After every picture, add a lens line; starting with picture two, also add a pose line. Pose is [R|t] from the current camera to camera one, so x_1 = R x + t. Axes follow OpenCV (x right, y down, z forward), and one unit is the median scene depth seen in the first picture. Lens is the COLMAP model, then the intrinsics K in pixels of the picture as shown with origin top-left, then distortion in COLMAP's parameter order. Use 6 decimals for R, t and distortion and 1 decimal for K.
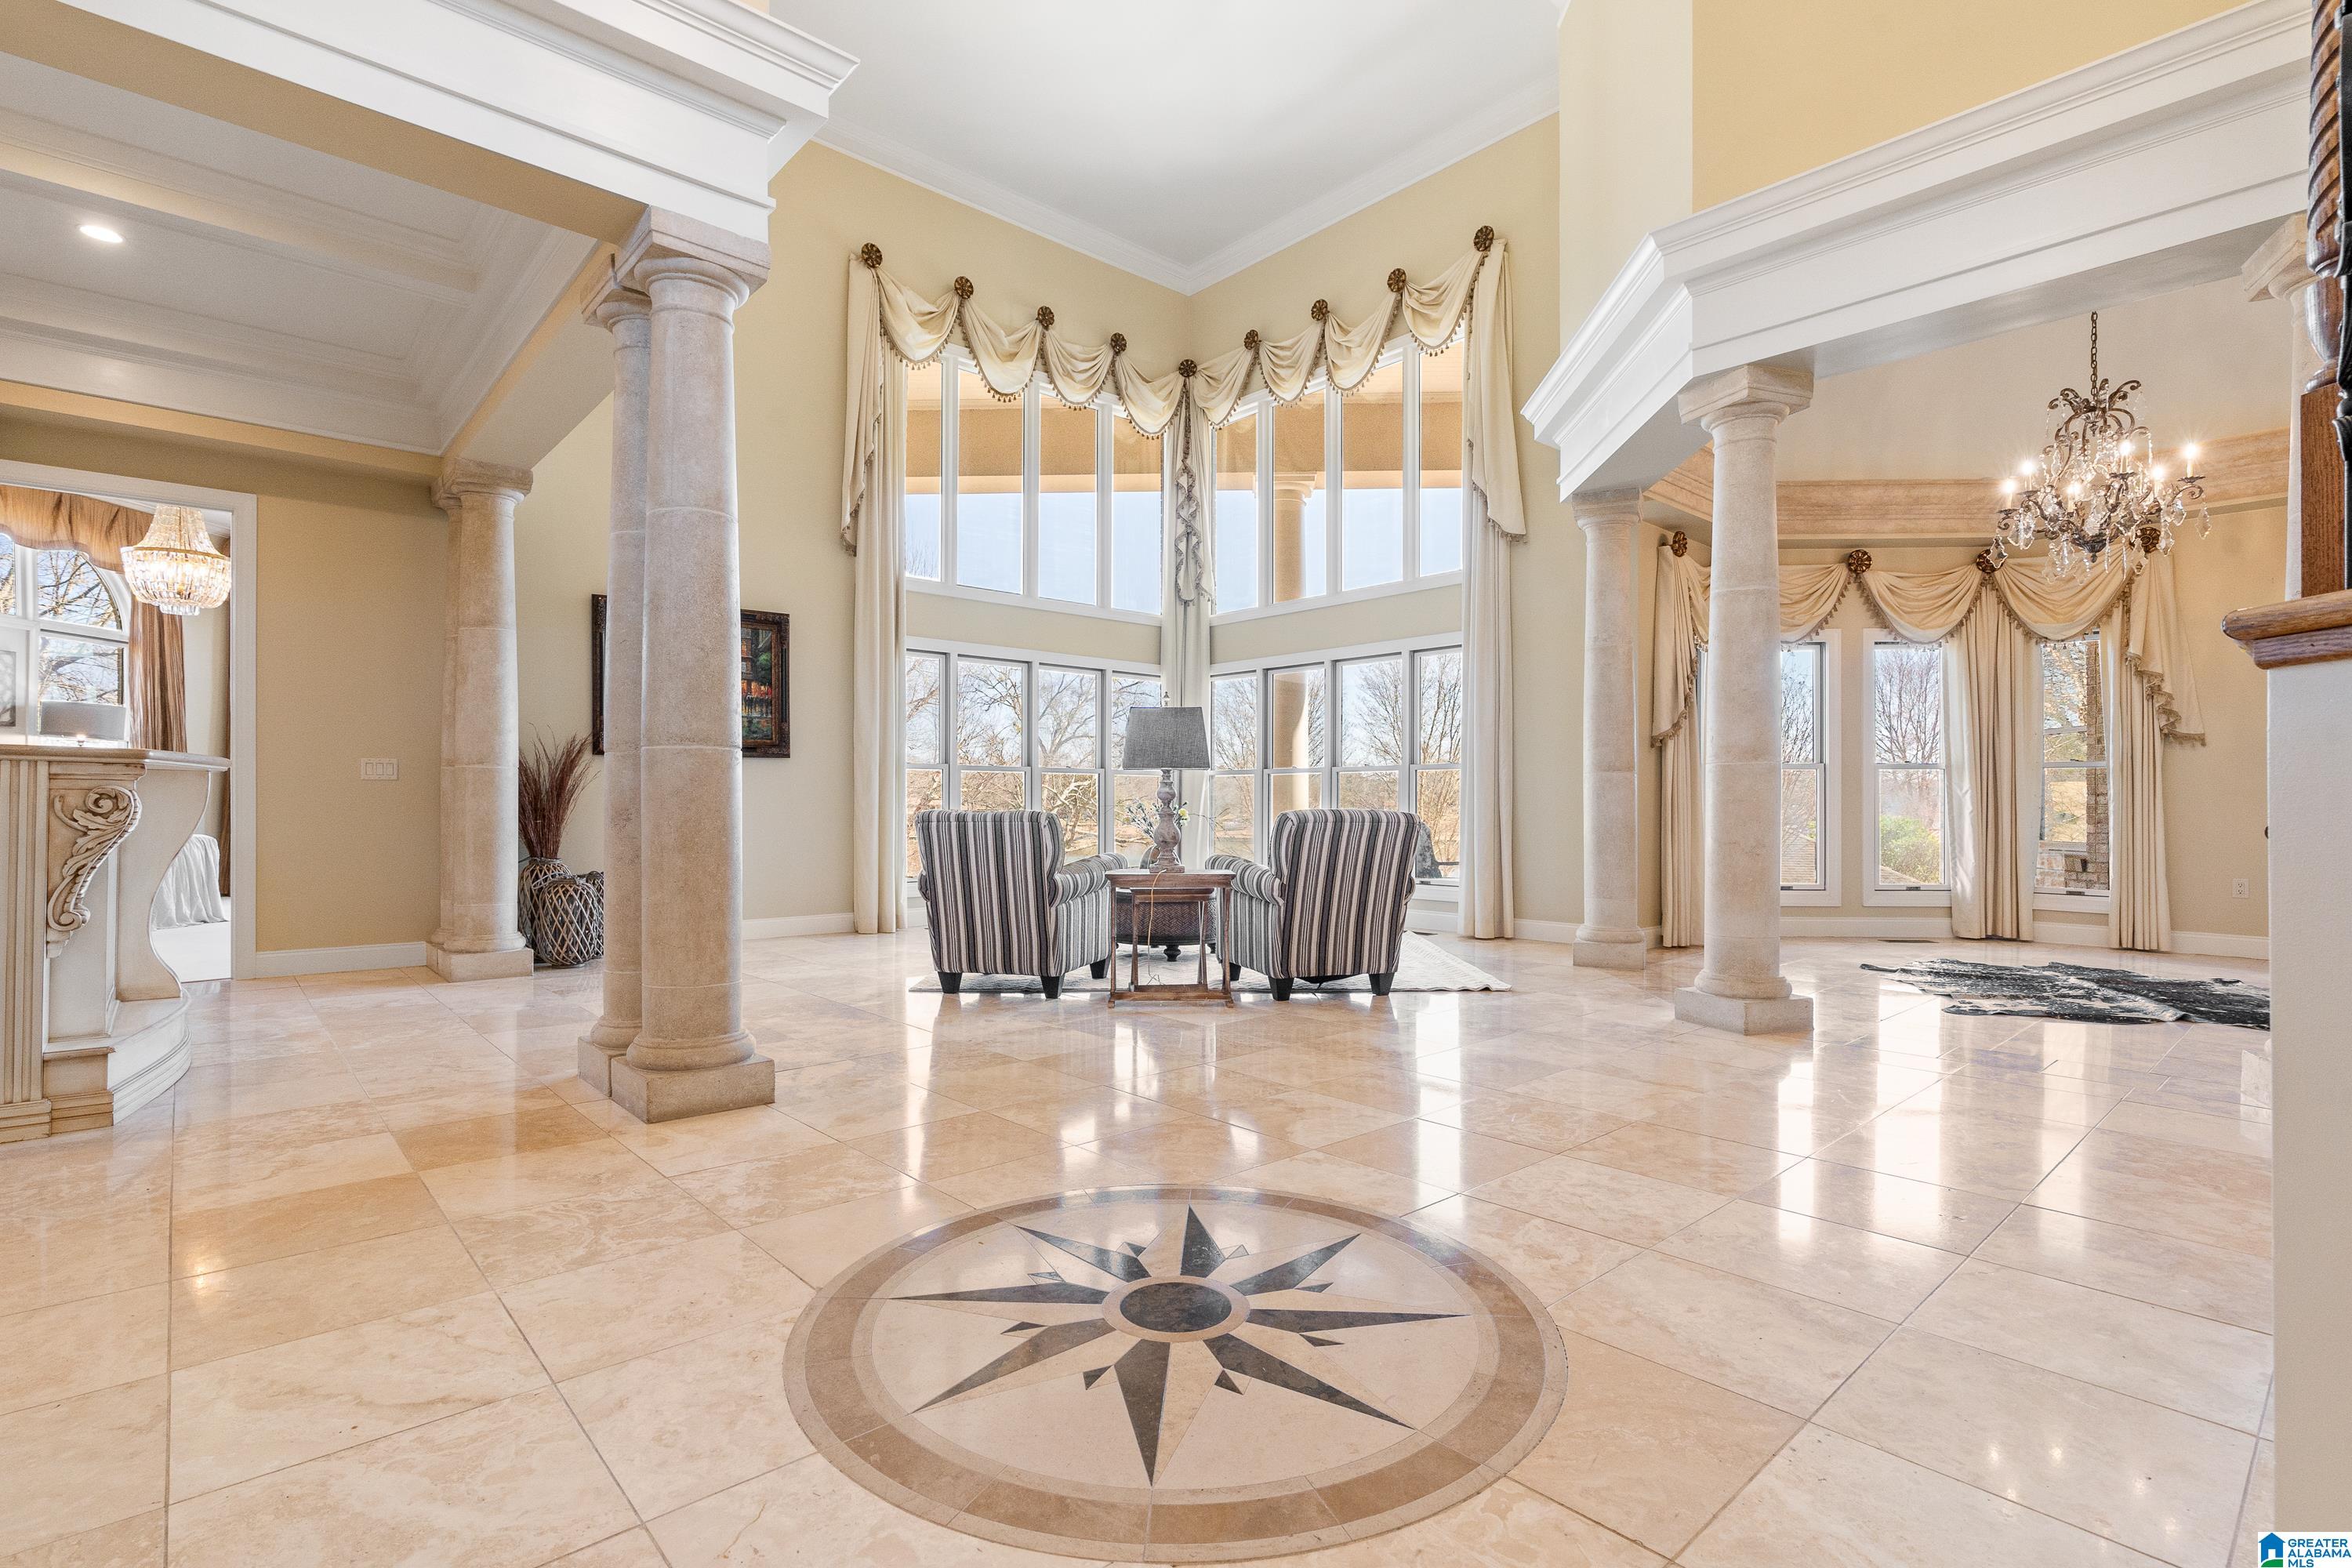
lens RADIAL K [[1116.3, 0, 1169.4], [0, 1116.3, 795.7], [0, 0, 1]] dist [-0.008764, 0.001933]
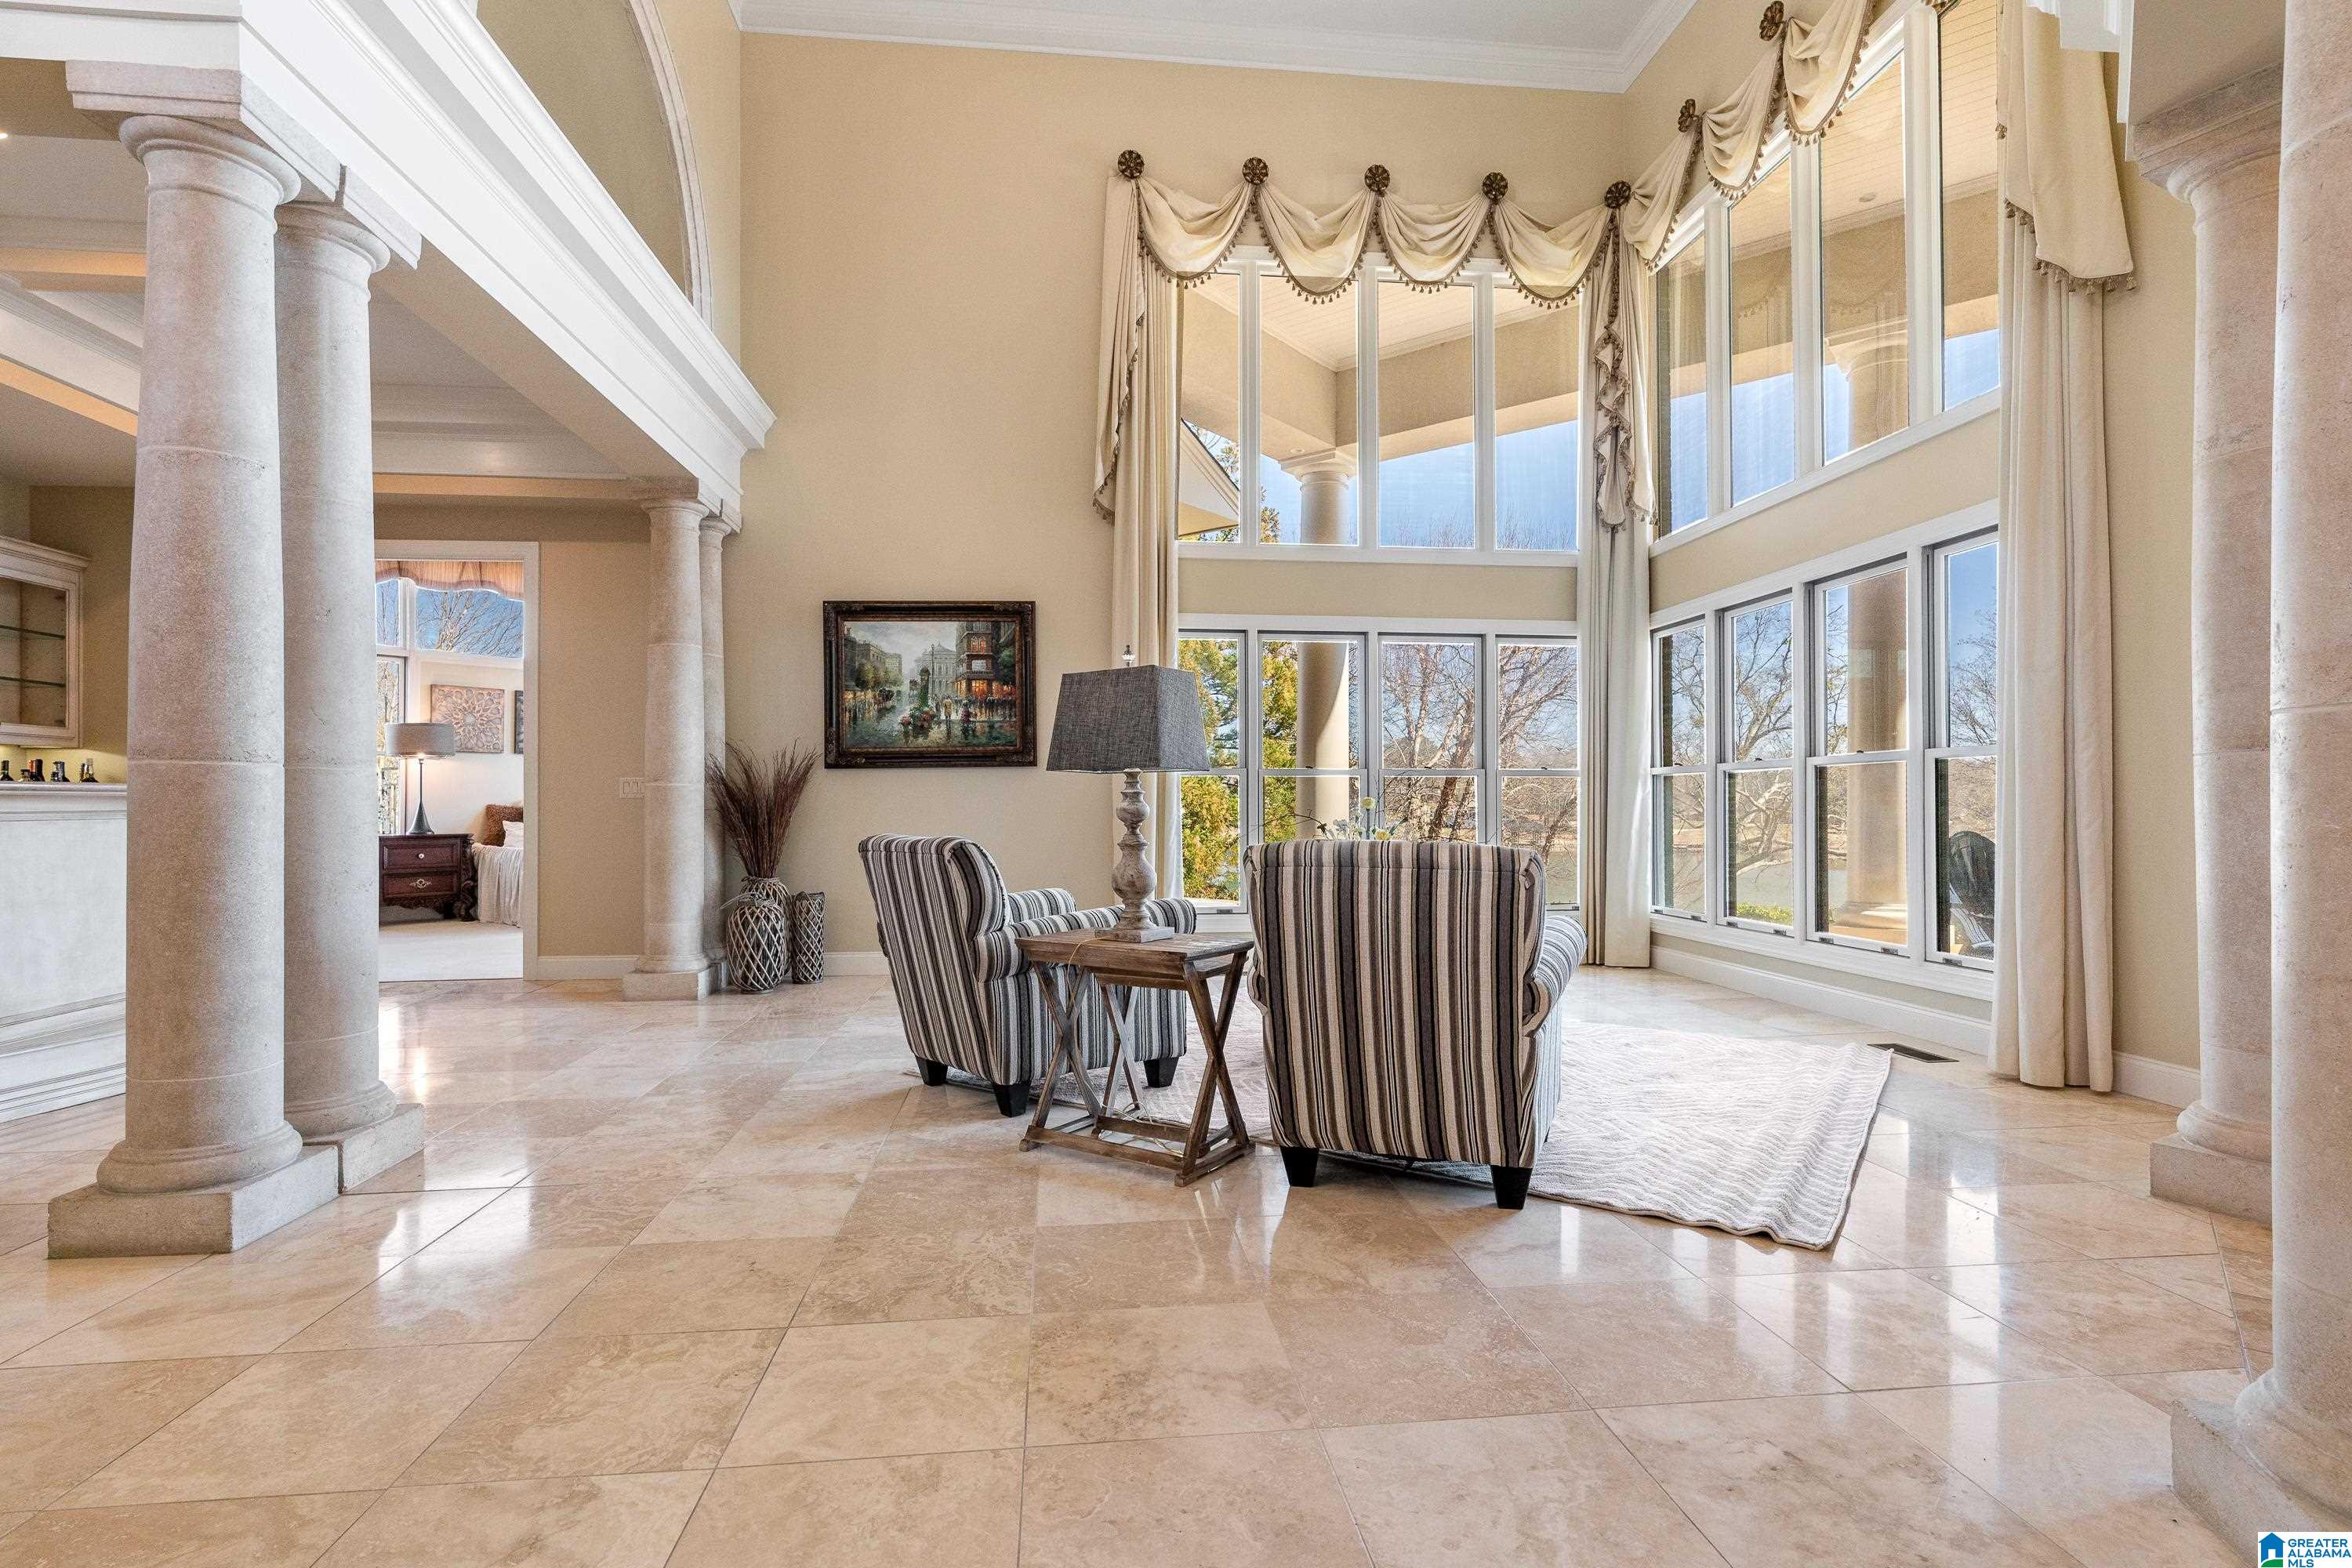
lens RADIAL K [[1116.3, 0, 1186.5], [0, 1116.3, 797.3], [0, 0, 1]] dist [-0.008764, 0.001933]
pose [[0.813579, -0.009890, -0.581371, 0.250532], [0.008617, 0.999951, -0.004952, -0.004151], [0.581391, -0.000980, 0.813624, 0.343566]]
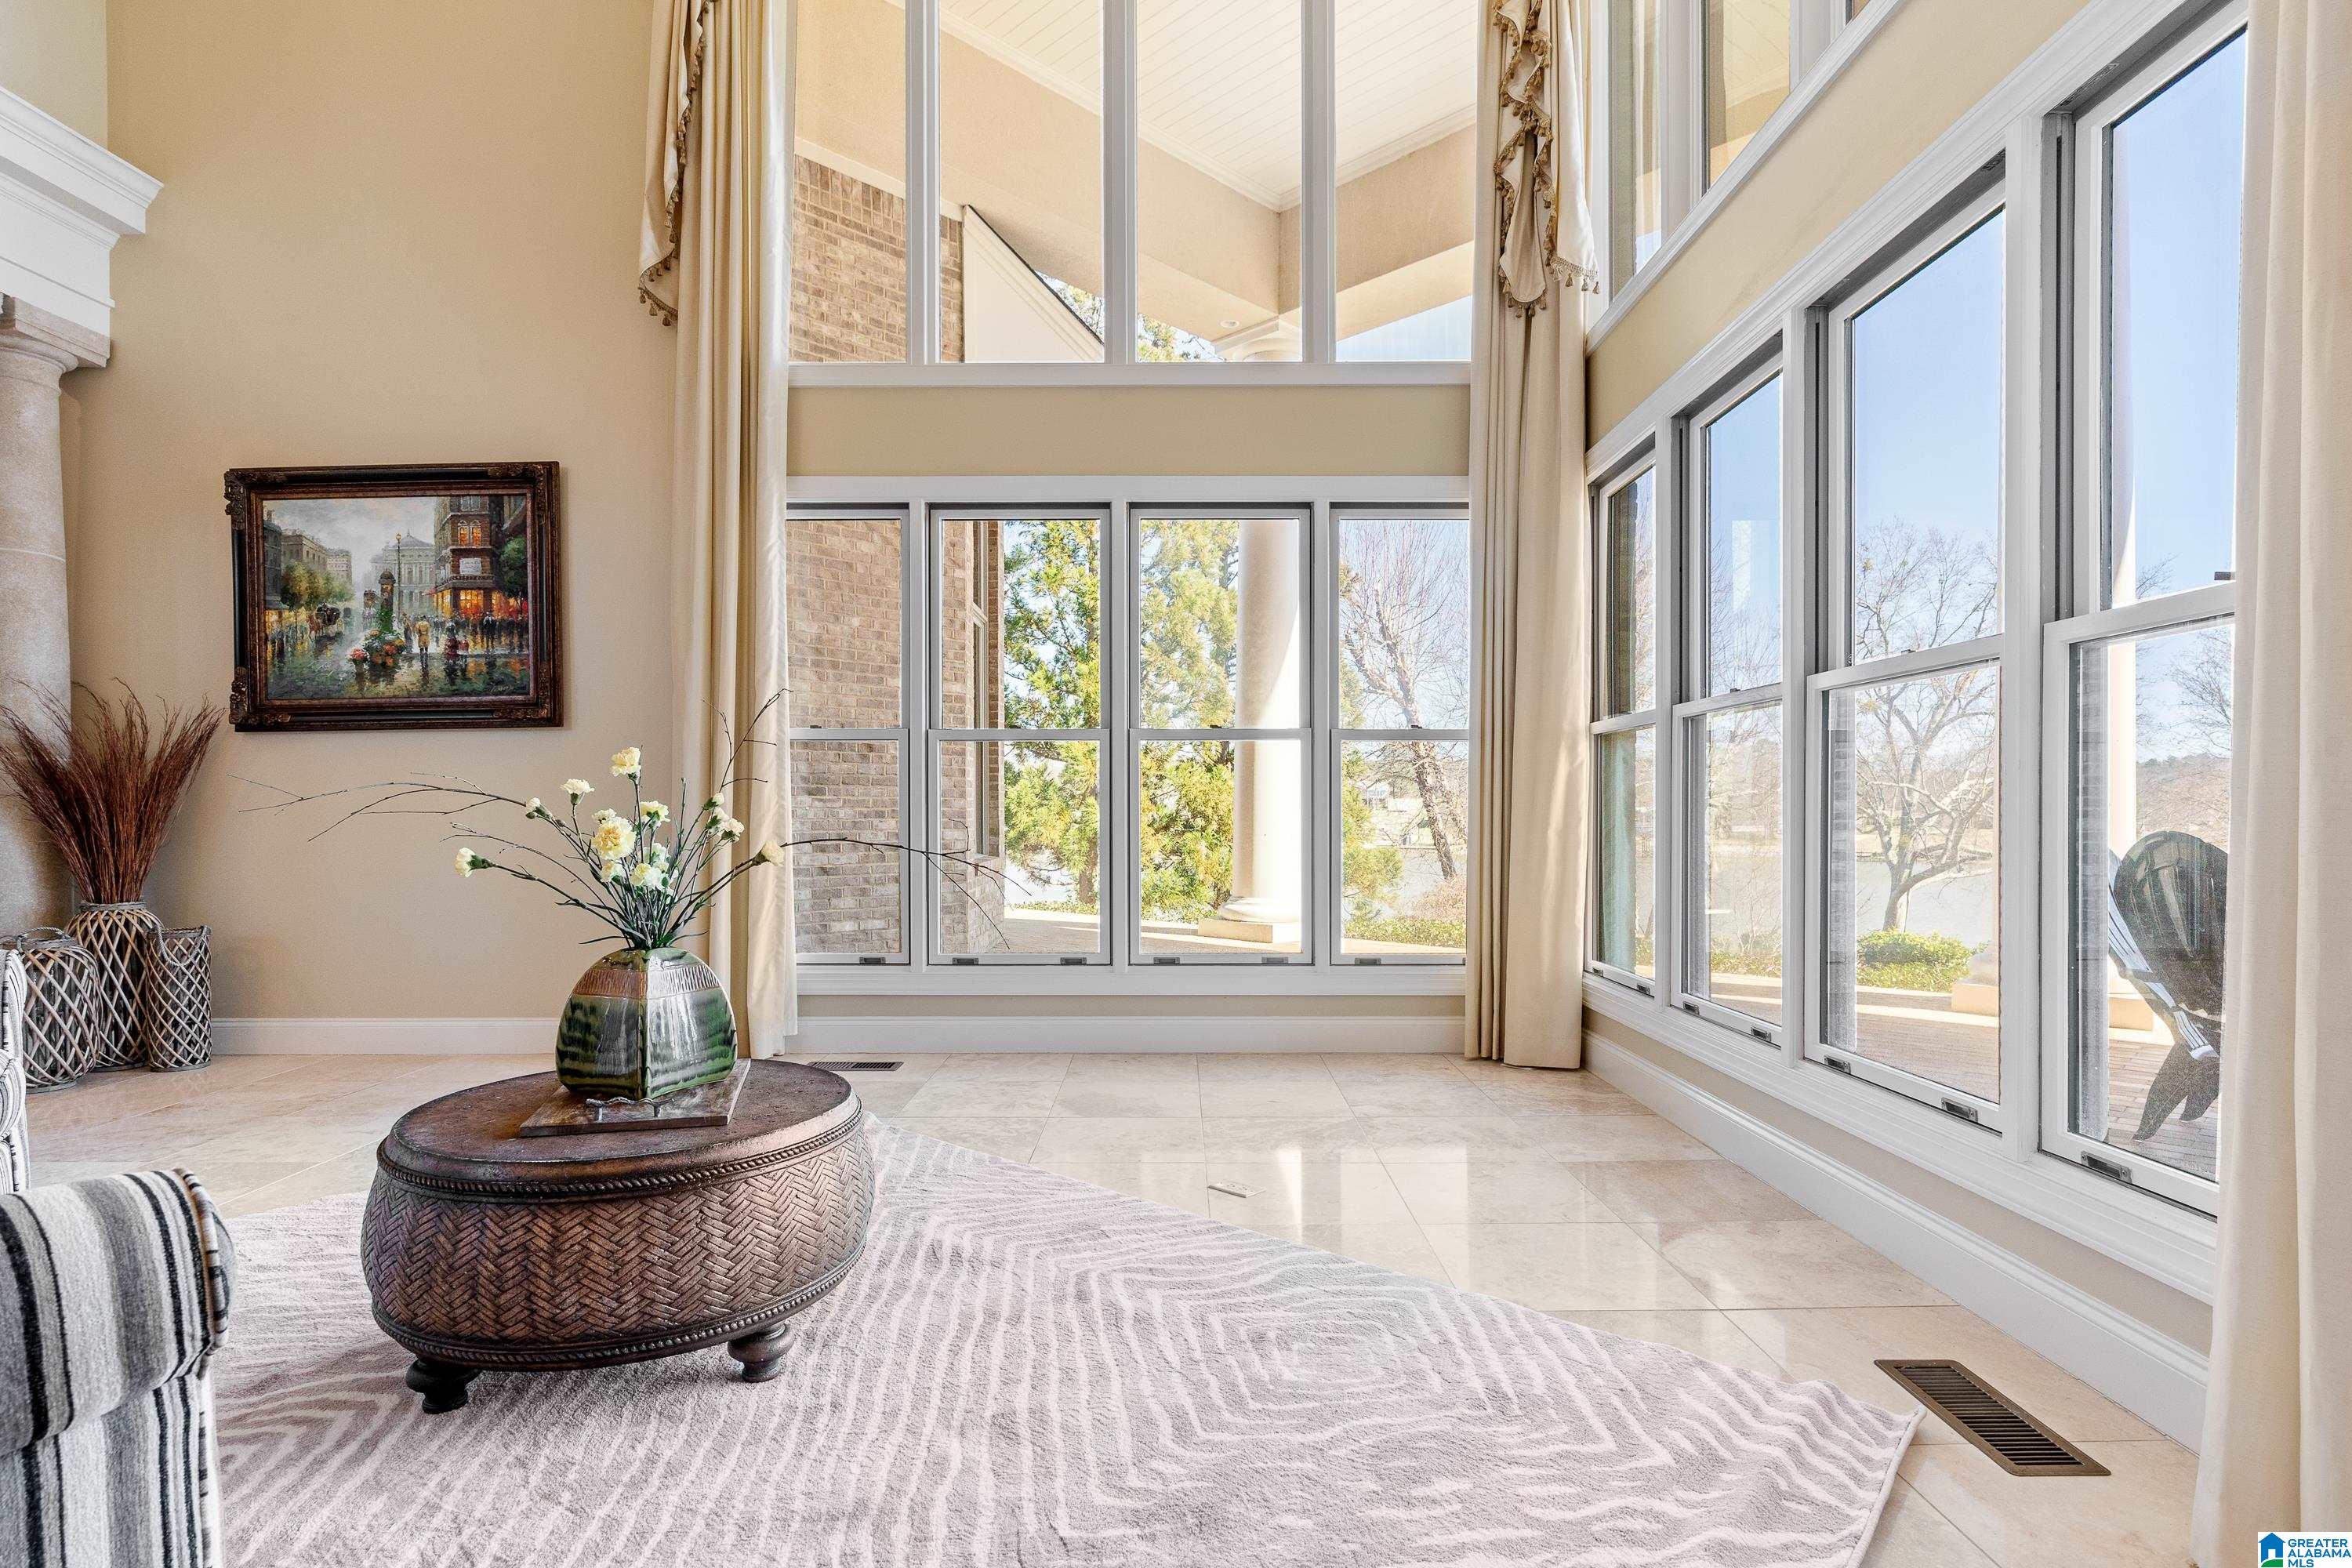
lens RADIAL K [[1226.4, 0, 1132.6], [0, 1226.4, 819.9], [0, 0, 1]] dist [-0.003580, -0.001184]
pose [[0.743046, 0.000526, -0.669240, 0.255966], [0.009663, 0.999887, 0.011515, 0.007139], [0.669171, -0.015023, 0.742957, 0.710408]]
